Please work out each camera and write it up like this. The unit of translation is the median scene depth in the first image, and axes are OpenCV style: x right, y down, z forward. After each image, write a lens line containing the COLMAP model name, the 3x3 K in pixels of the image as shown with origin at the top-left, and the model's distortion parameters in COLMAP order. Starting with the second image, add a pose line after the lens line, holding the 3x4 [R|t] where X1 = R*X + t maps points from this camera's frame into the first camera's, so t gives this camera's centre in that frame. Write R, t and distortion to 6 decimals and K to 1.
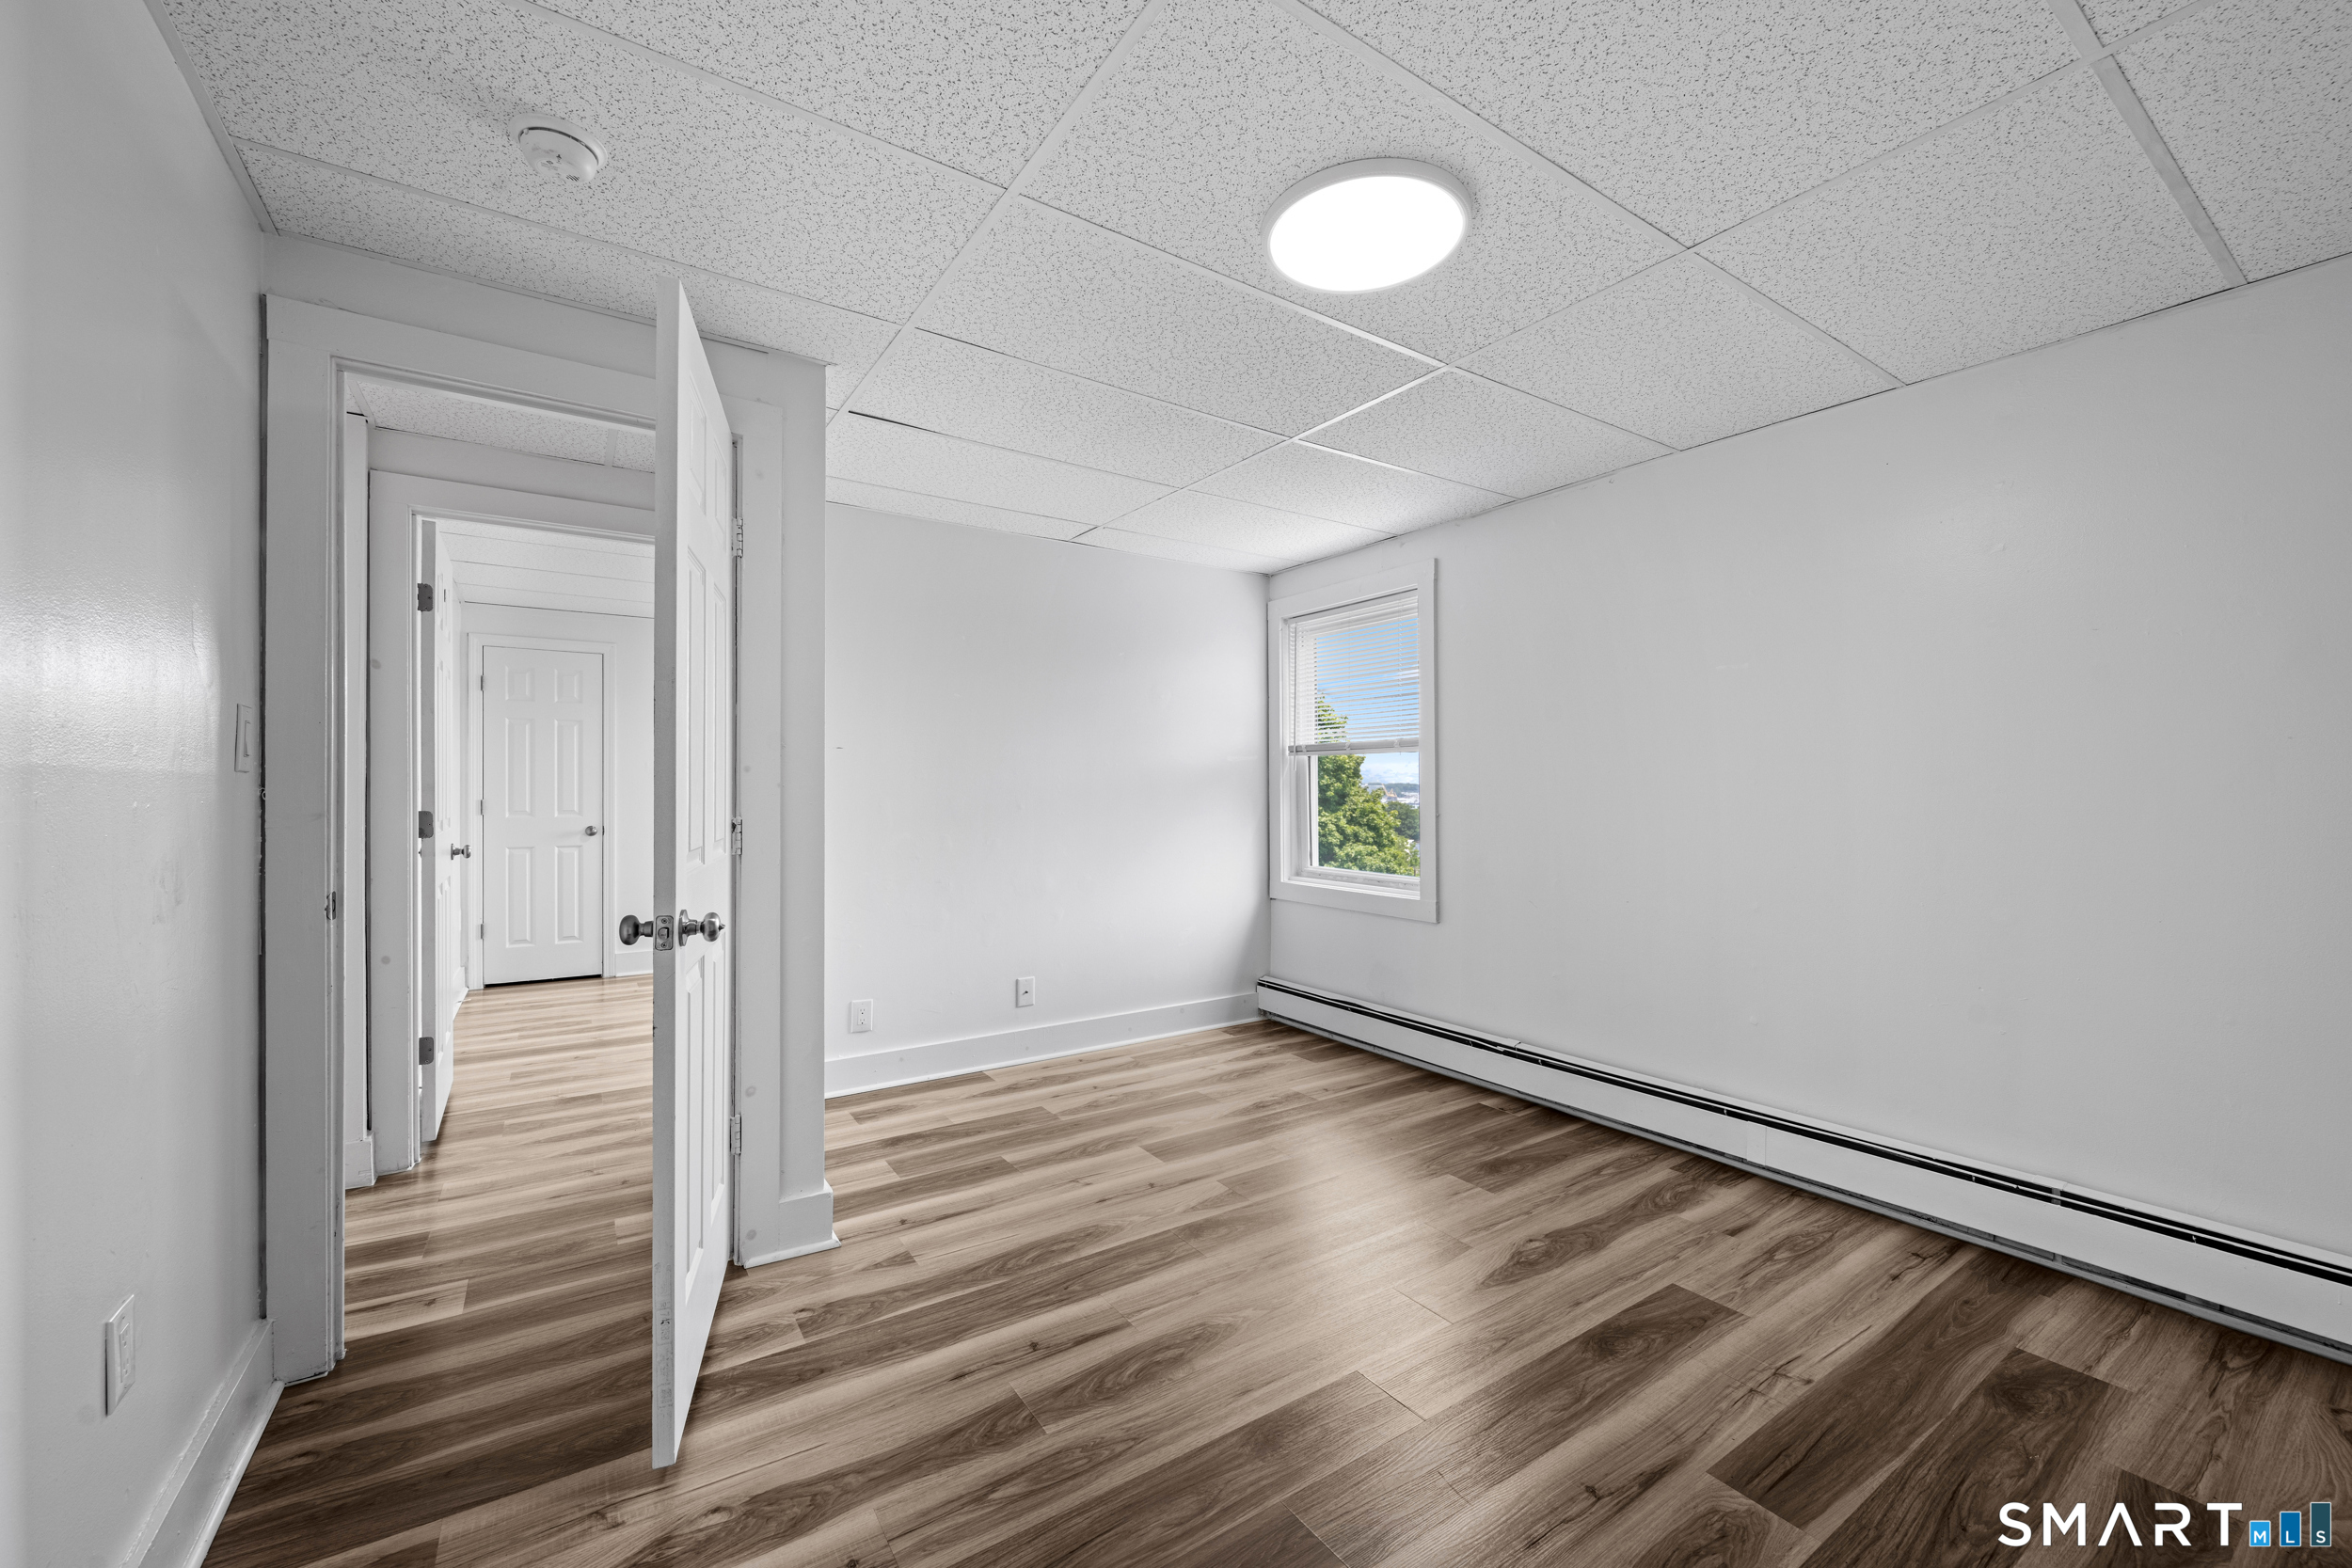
lens RADIAL K [[898.6, 0, 1168.9], [0, 898.6, 790.8], [0, 0, 1]] dist [-0.000864, -0.000083]
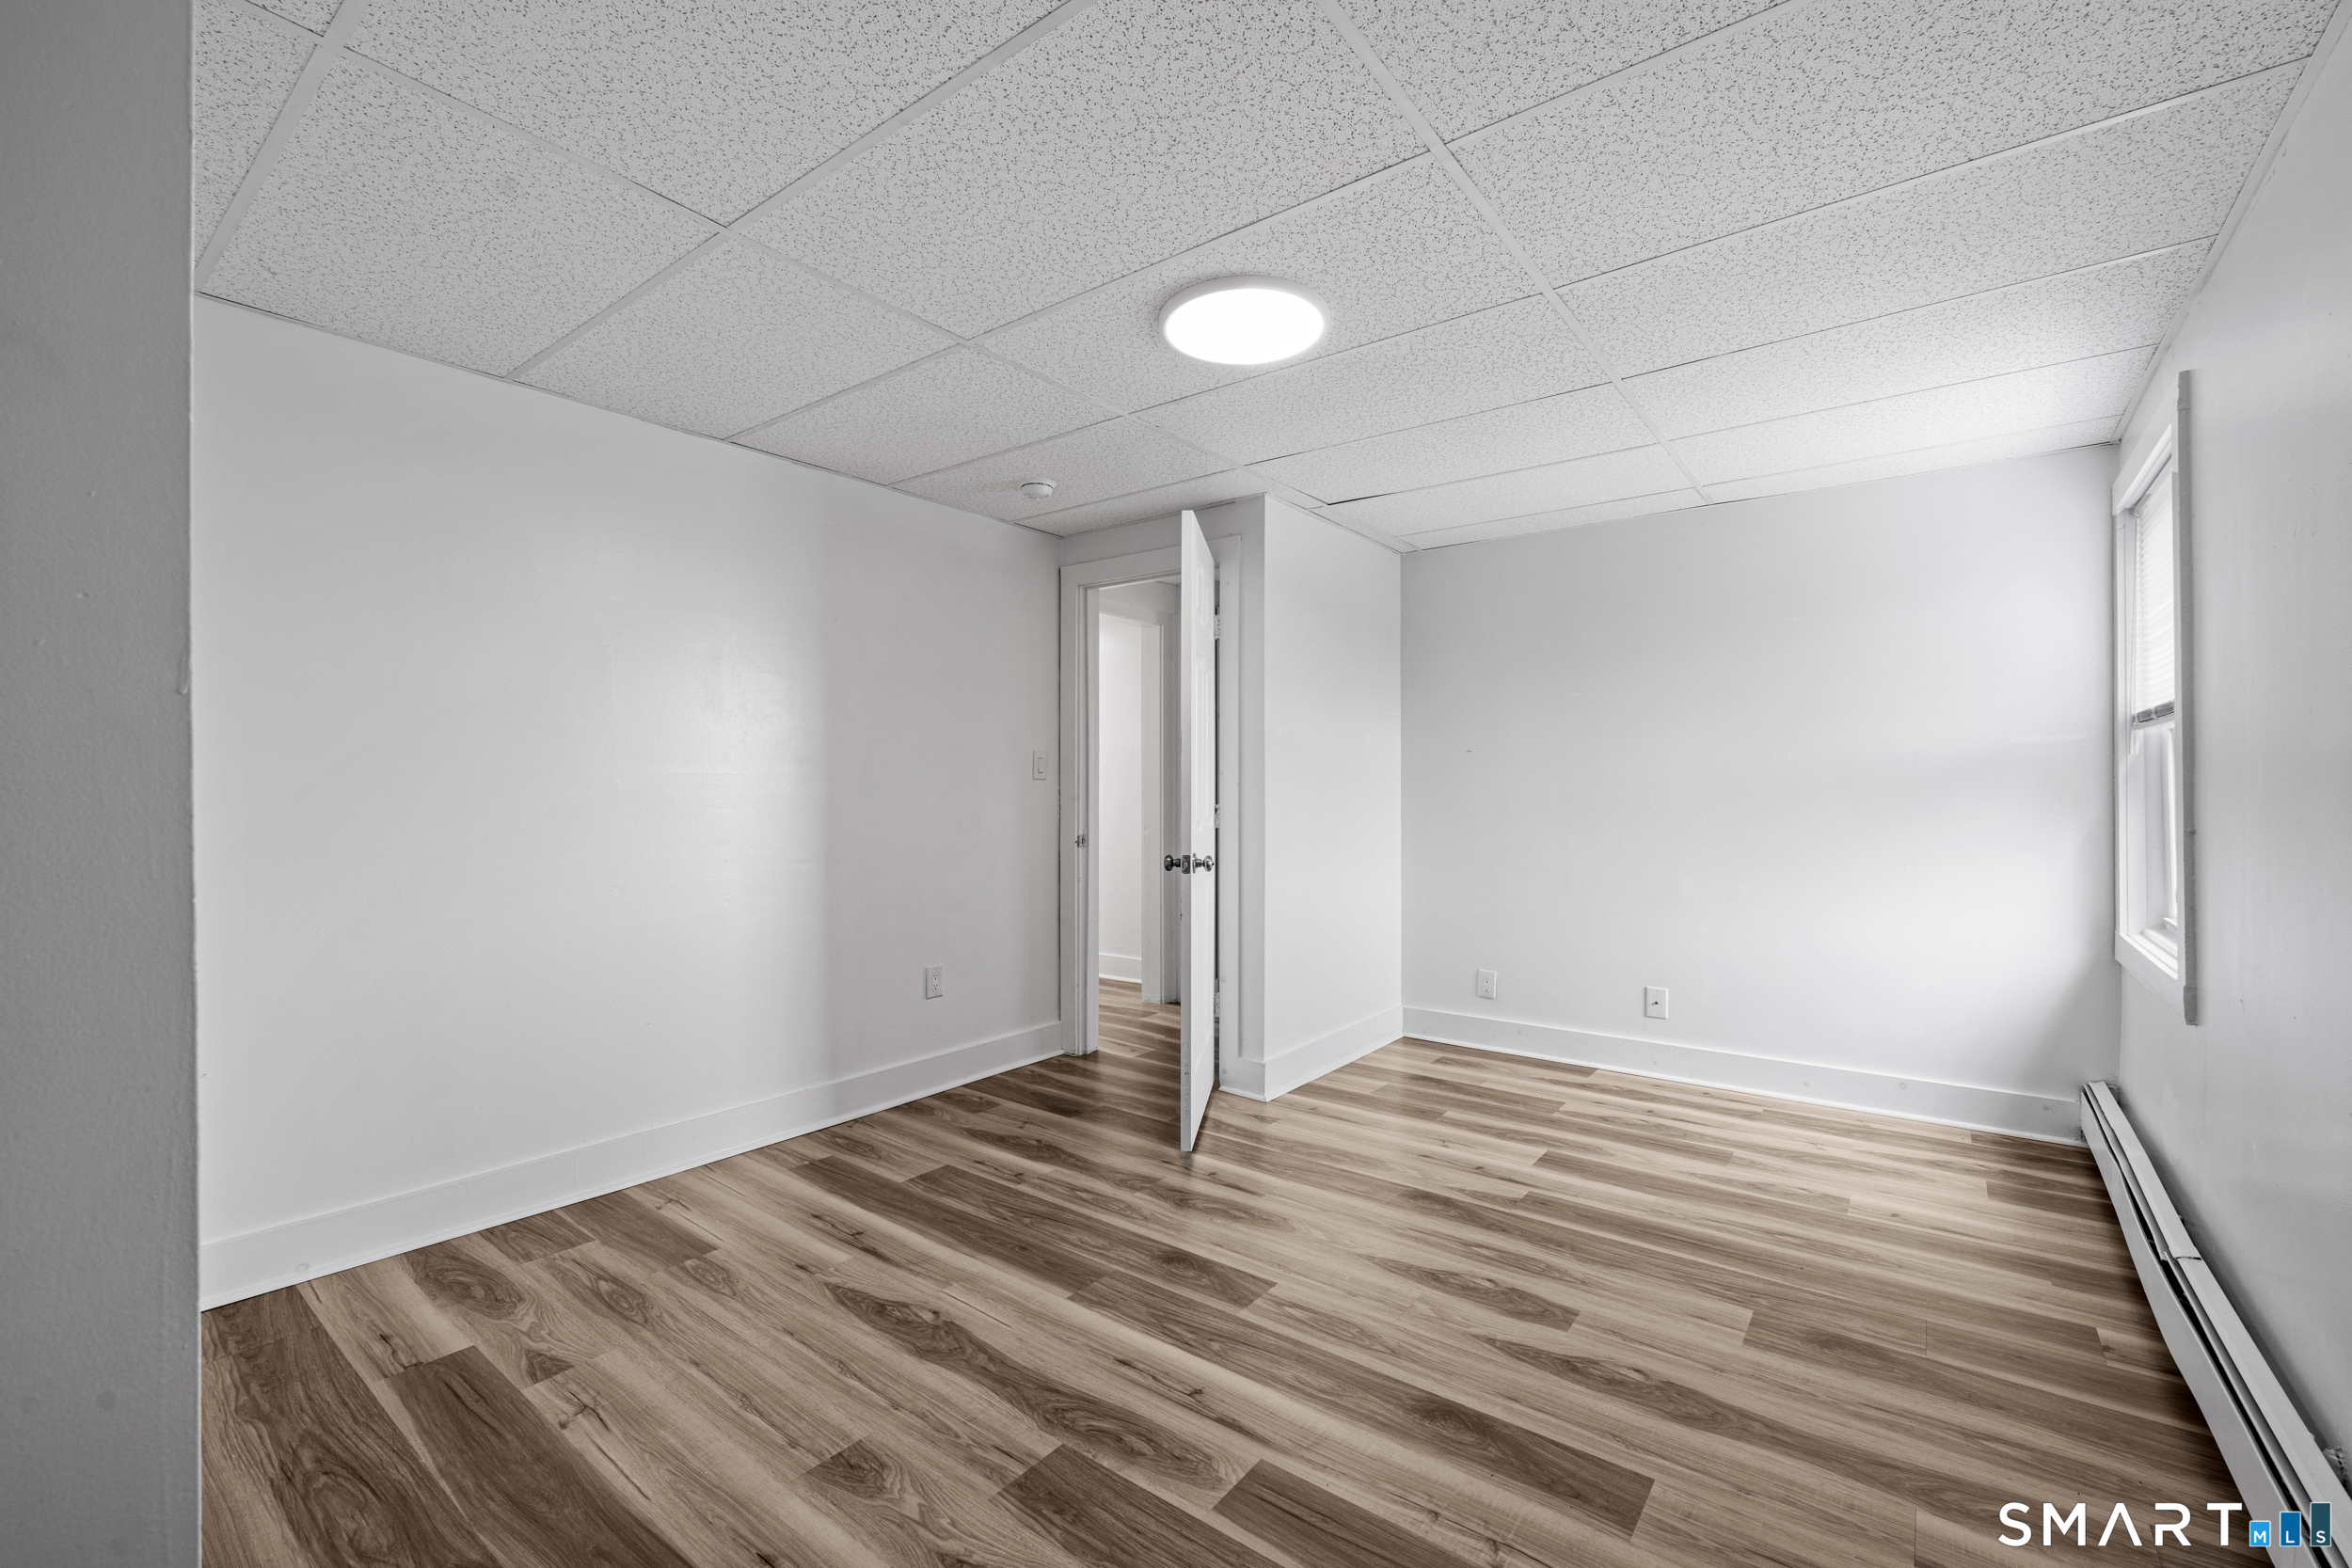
lens RADIAL K [[958.8, 0, 1175.1], [0, 958.8, 776.1], [0, 0, 1]] dist [-0.007805, 0.000024]
pose [[0.342680, -0.008262, -0.939416, 0.773793], [-0.004112, 0.999939, -0.010294, 0.010236], [0.939443, 0.007391, 0.342625, 0.271728]]
